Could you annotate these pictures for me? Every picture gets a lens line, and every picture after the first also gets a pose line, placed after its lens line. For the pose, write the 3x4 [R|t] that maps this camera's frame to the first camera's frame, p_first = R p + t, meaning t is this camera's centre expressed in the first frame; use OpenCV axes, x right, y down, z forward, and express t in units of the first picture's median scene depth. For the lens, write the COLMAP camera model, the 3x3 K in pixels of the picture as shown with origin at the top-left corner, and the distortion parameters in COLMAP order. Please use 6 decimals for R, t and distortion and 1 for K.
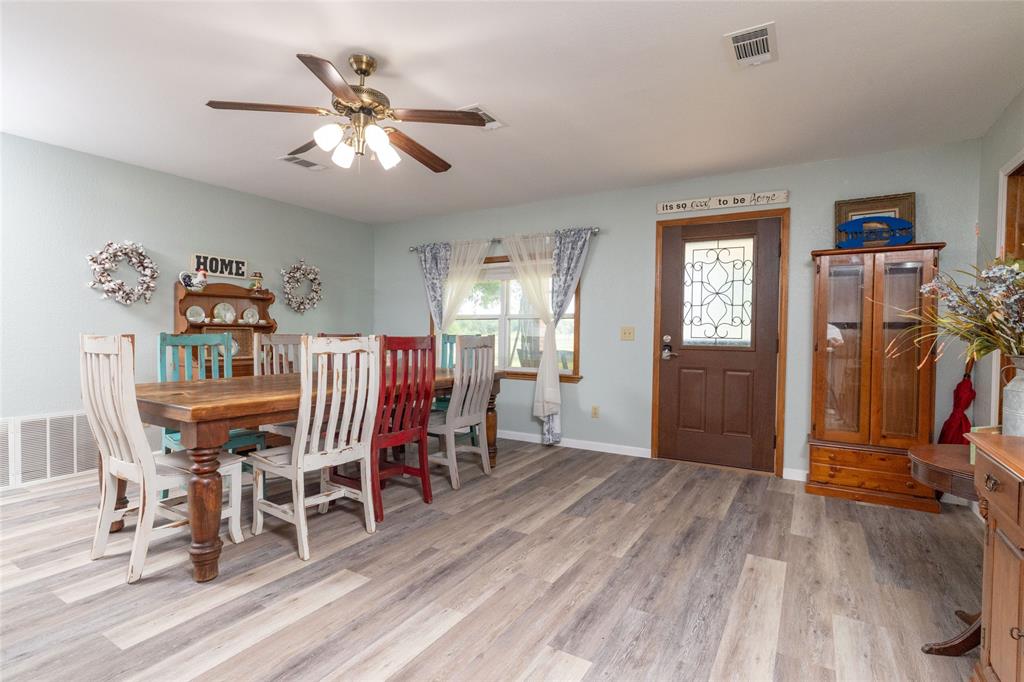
lens RADIAL K [[495.0, 0, 510.6], [0, 495.0, 340.6], [0, 0, 1]] dist [0.000736, 0.000577]
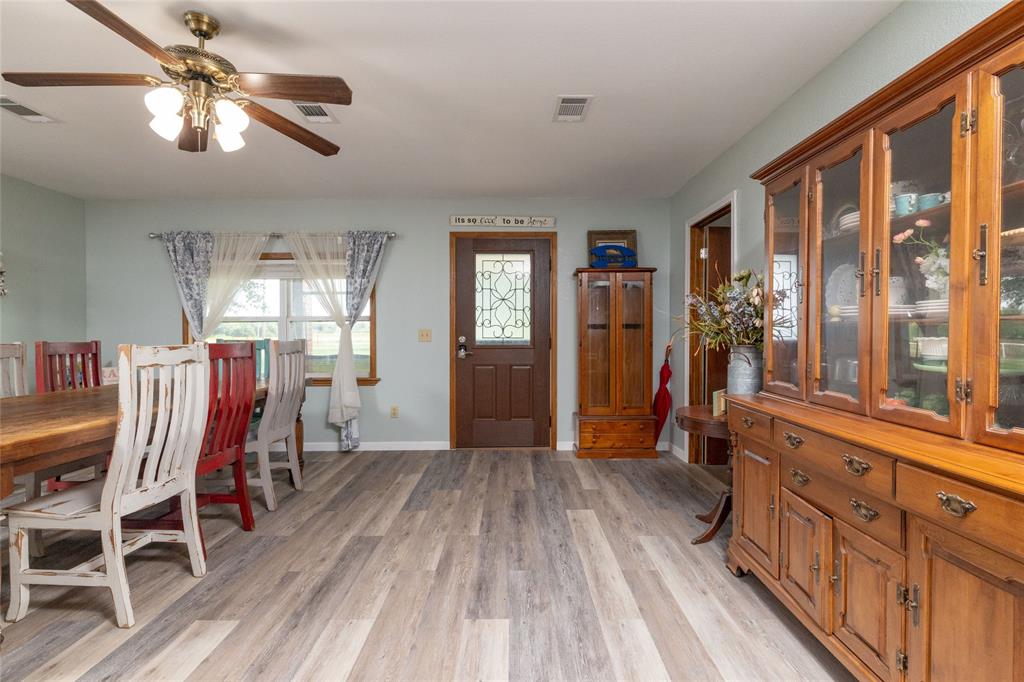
lens RADIAL K [[495.0, 0, 511.1], [0, 495.0, 340.8], [0, 0, 1]] dist [0.000736, 0.000577]
pose [[0.854151, -0.021272, 0.519590, -0.216997], [0.022587, 0.999738, 0.003798, -0.003466], [-0.519535, 0.008492, 0.854407, -0.000509]]
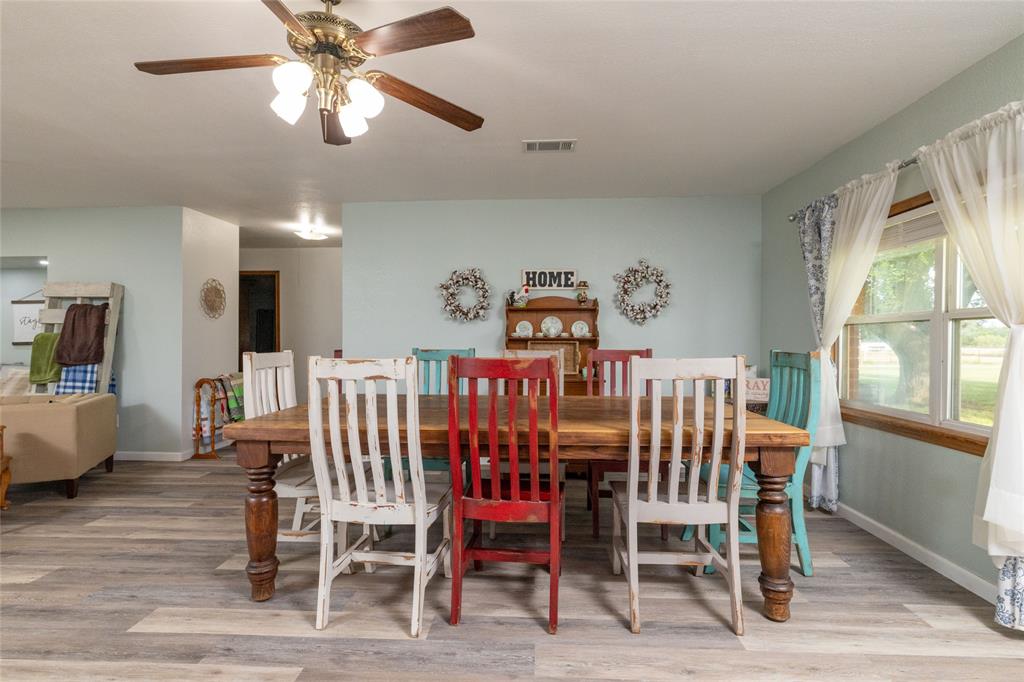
lens RADIAL K [[495.0, 0, 511.6], [0, 495.0, 338.1], [0, 0, 1]] dist [0.000736, 0.000577]
pose [[0.477455, -0.010120, -0.878598, 0.344735], [-0.011138, 0.999784, -0.017569, -0.020829], [0.878586, 0.018174, 0.477239, 0.650107]]
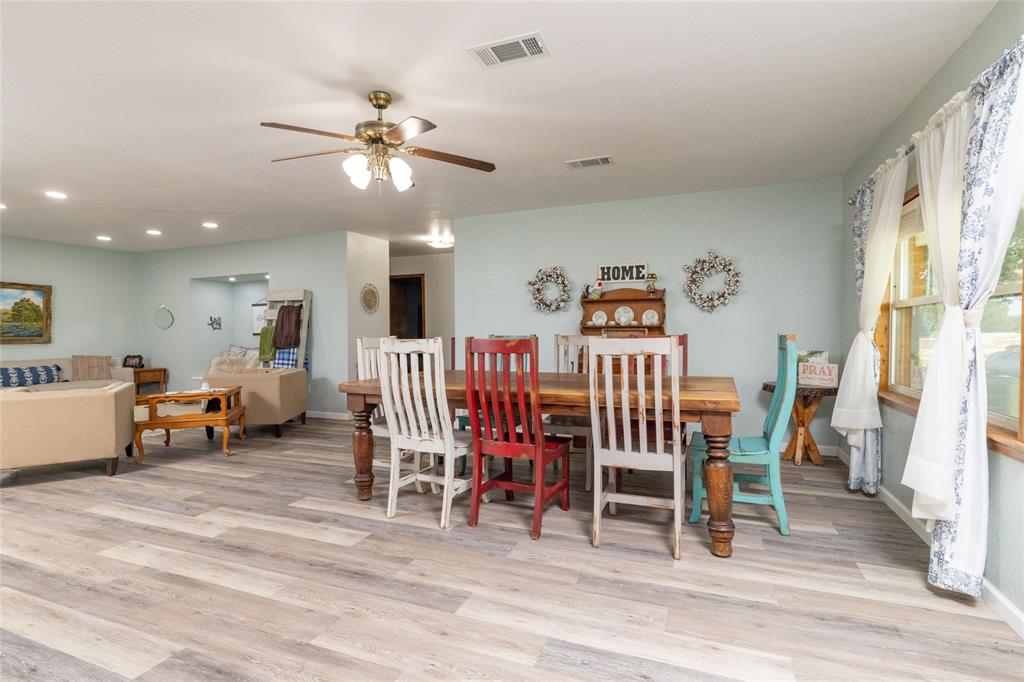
lens RADIAL K [[495.0, 0, 511.5], [0, 495.0, 336.8], [0, 0, 1]] dist [0.000736, 0.000577]
pose [[0.165925, 0.002469, -0.986135, 0.639952], [-0.007463, 0.999971, 0.001248, -0.011851], [0.986110, 0.007152, 0.165939, 0.807635]]
